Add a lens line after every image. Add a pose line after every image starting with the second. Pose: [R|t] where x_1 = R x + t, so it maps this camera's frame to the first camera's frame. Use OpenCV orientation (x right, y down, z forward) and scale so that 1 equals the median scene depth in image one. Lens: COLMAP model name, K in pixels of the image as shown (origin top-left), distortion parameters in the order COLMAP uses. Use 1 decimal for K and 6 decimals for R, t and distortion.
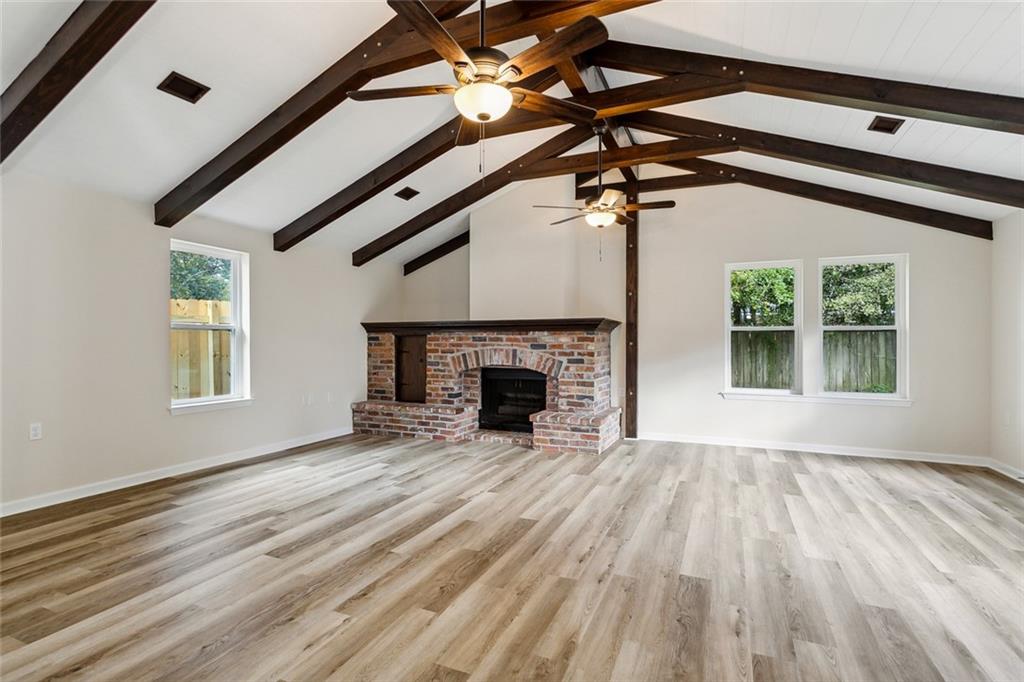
lens RADIAL K [[494.1, 0, 512.0], [0, 494.1, 341.0], [0, 0, 1]] dist [0.000789, -0.000752]
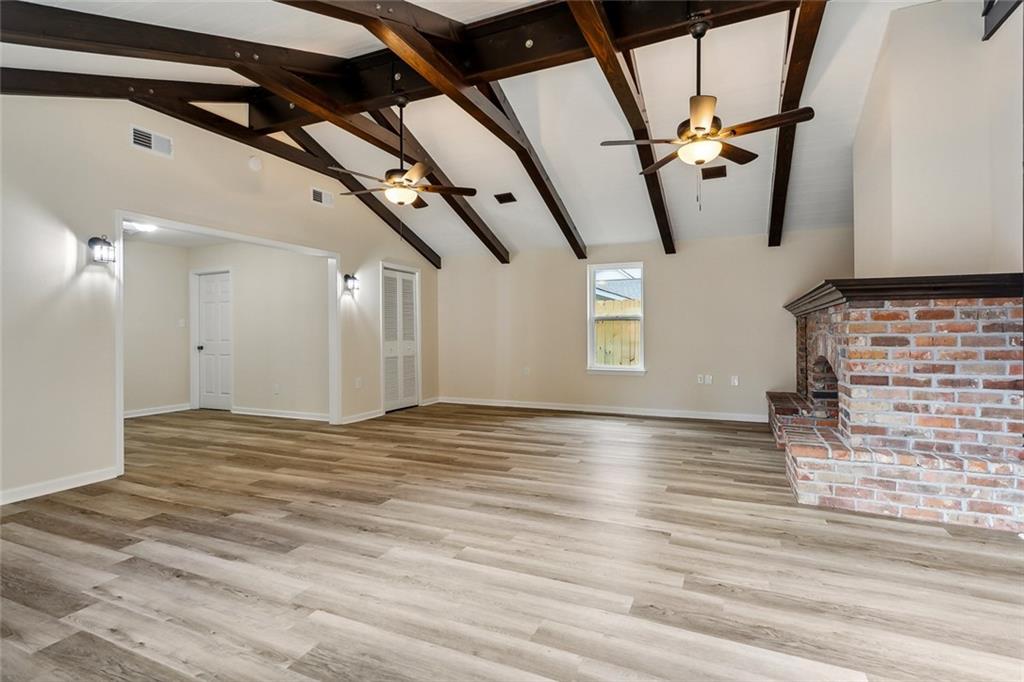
lens RADIAL K [[494.1, 0, 512.0], [0, 494.1, 341.0], [0, 0, 1]] dist [0.000789, -0.000752]
pose [[-0.003441, 0.014438, -0.999890, 1.554389], [0.008851, 0.999857, 0.014408, 0.025490], [0.999955, -0.008800, -0.003568, 1.241110]]
